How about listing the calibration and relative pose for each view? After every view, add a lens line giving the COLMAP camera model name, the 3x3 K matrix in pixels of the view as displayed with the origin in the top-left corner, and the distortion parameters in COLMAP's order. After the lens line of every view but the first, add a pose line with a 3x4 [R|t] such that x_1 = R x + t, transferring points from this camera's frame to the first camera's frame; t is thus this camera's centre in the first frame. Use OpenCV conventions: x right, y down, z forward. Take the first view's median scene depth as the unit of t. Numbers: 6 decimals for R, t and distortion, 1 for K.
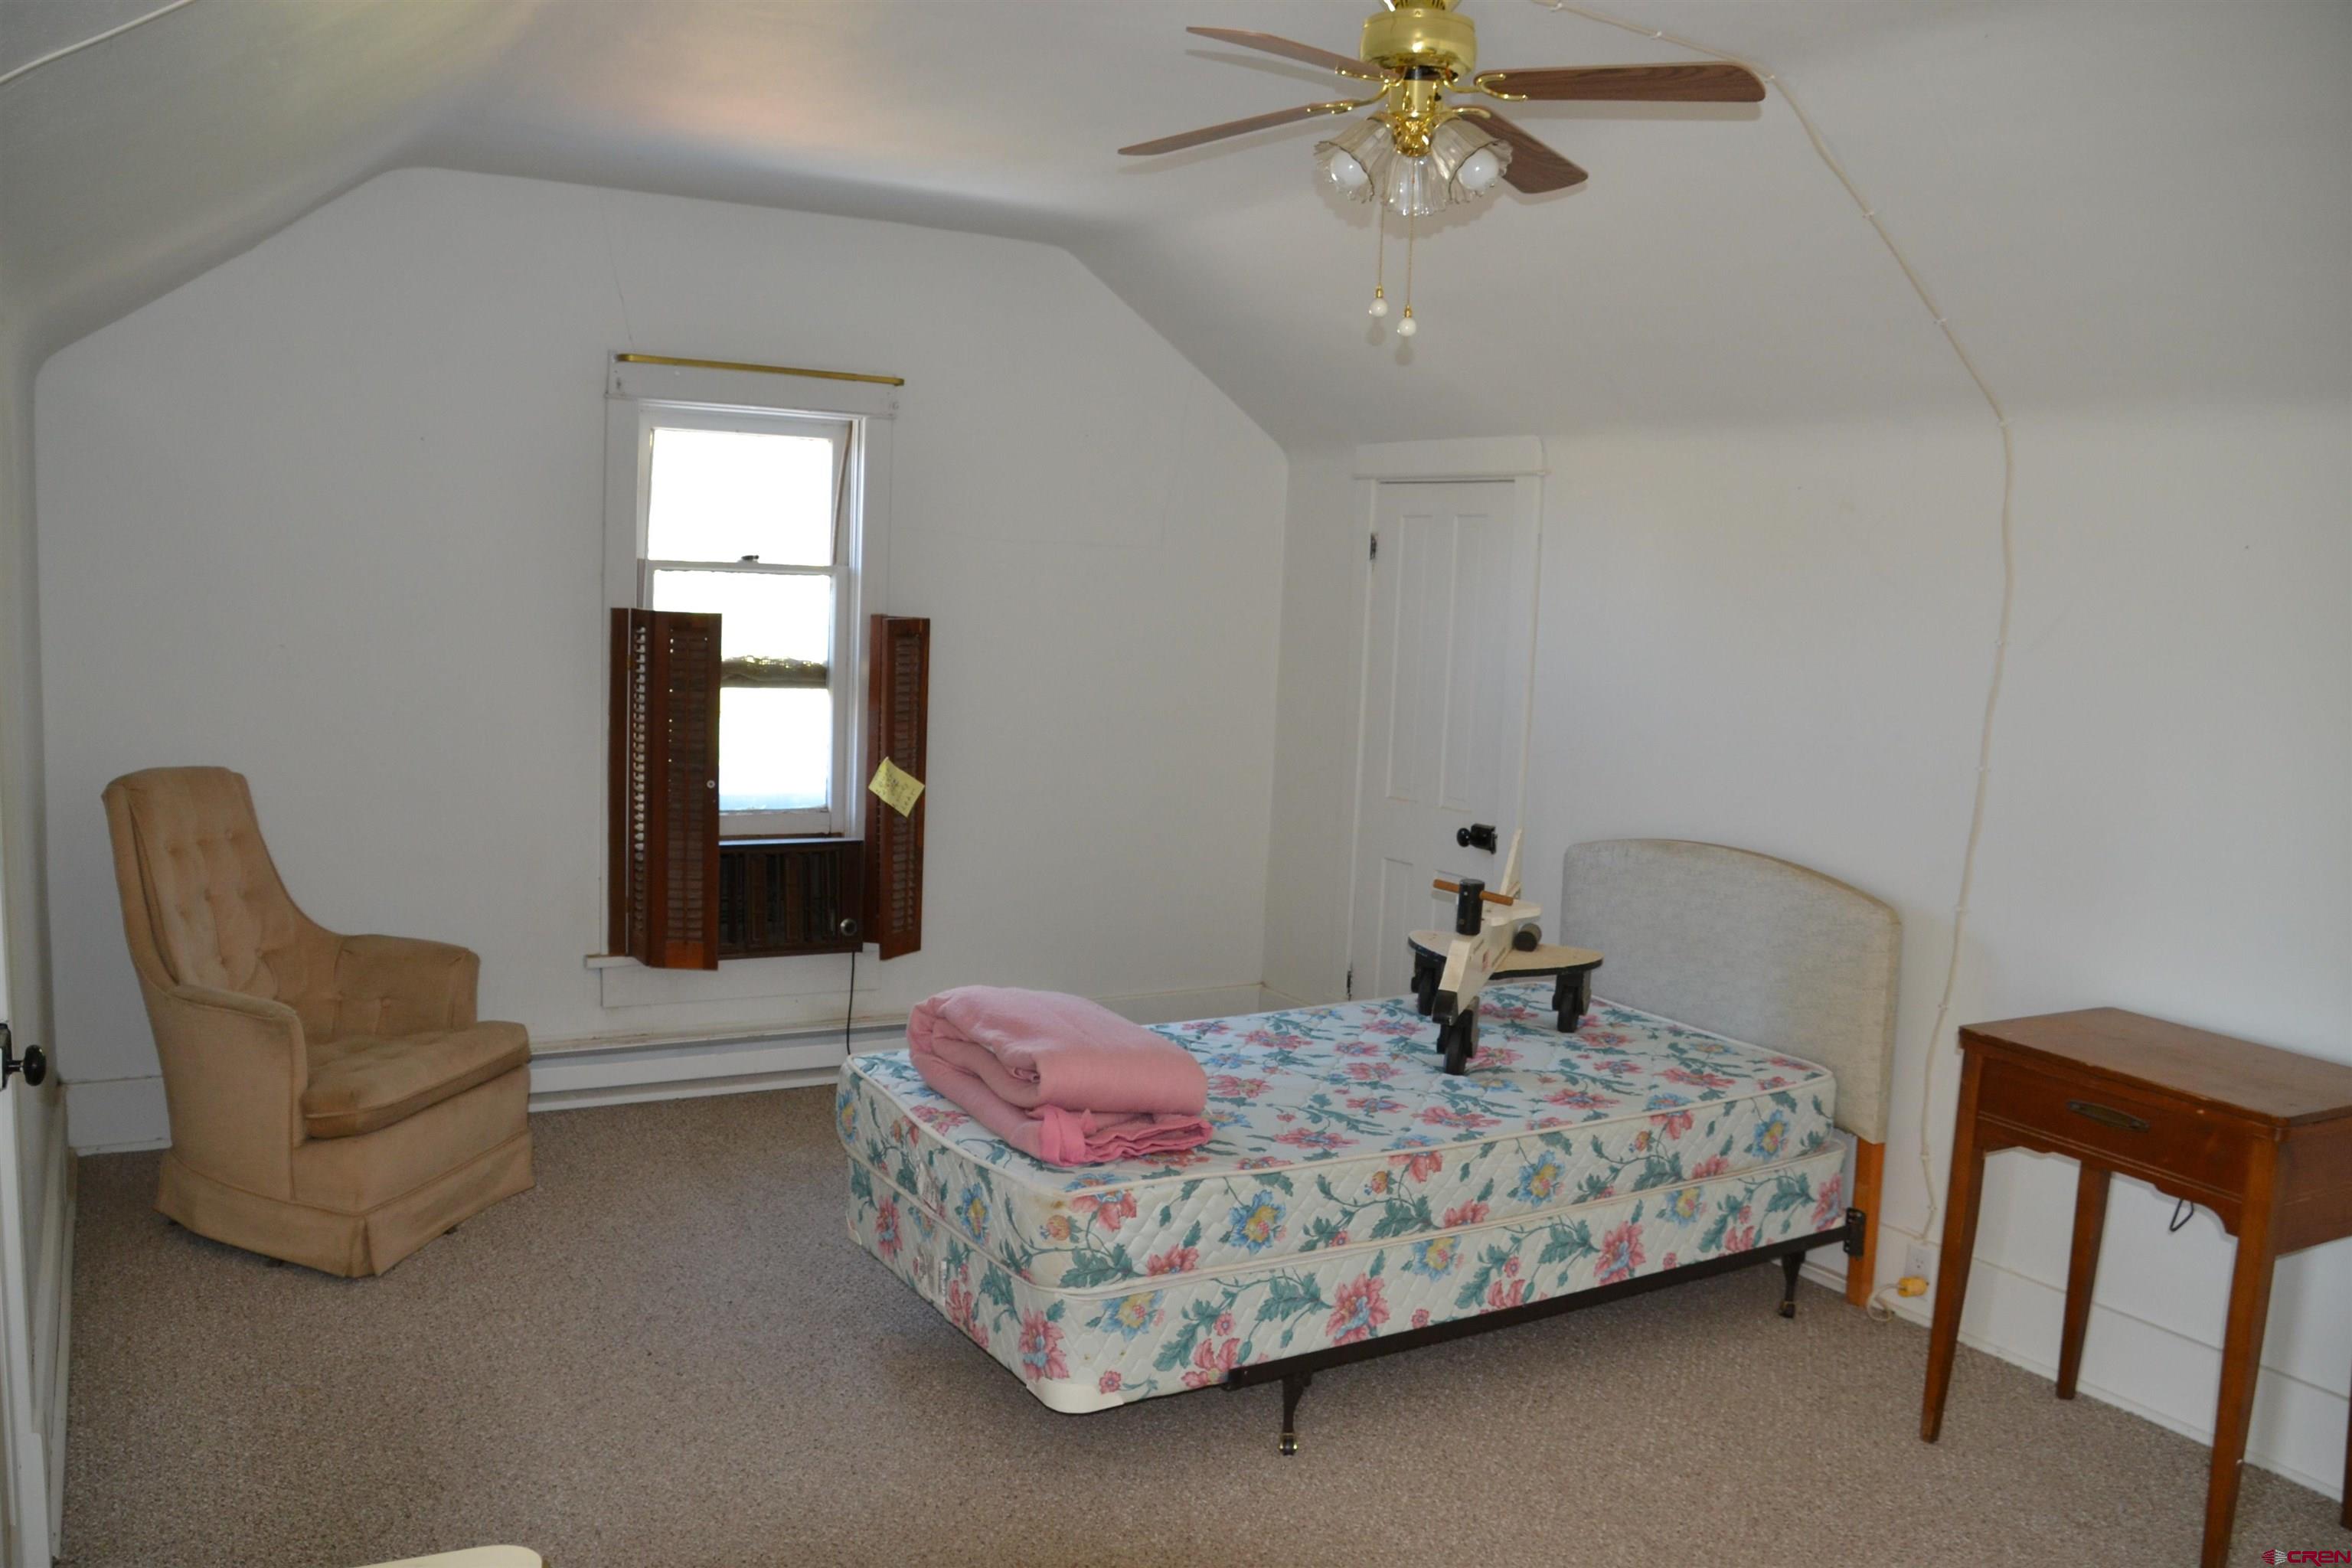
lens RADIAL K [[1877.4, 0, 1161.5], [0, 1877.4, 827.9], [0, 0, 1]] dist [-0.159513, 0.114468]
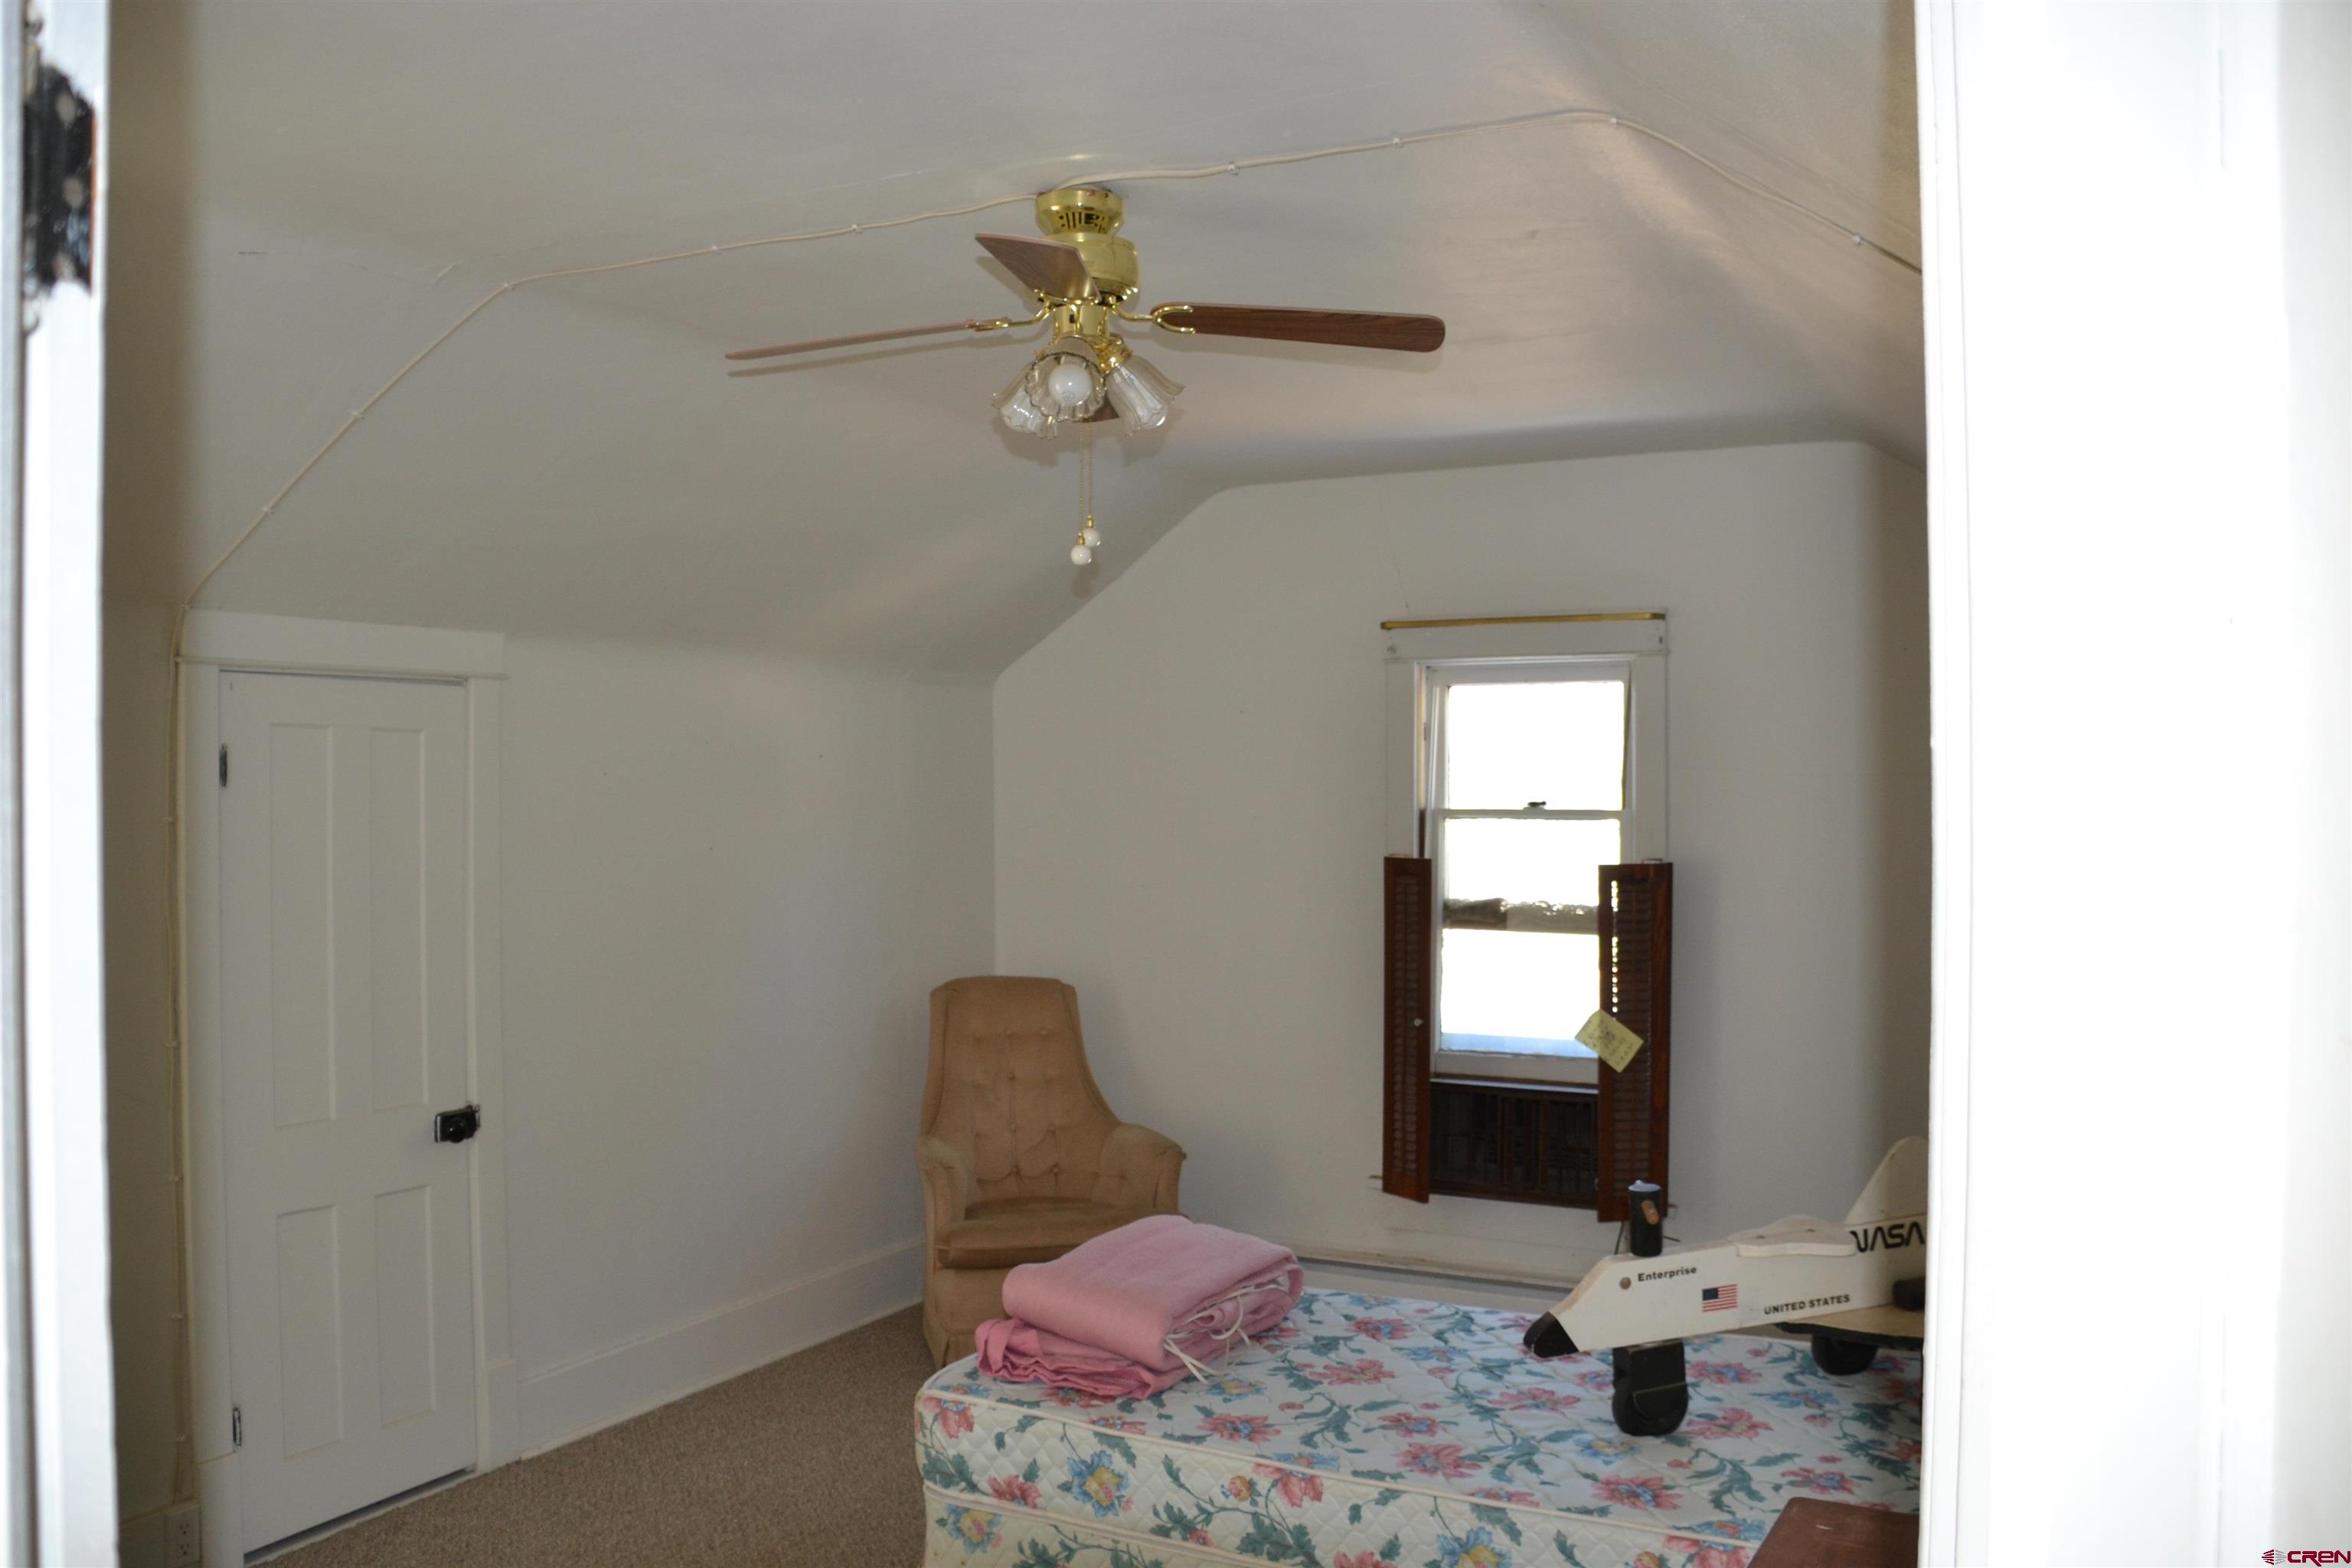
lens RADIAL K [[1877.4, 0, 1161.5], [0, 1877.4, 827.9], [0, 0, 1]] dist [-0.159513, 0.114468]
pose [[0.522866, -0.025090, -0.852045, 0.775120], [-0.090770, 0.992245, -0.084920, -0.039689], [0.847568, 0.121742, 0.516534, 0.434902]]
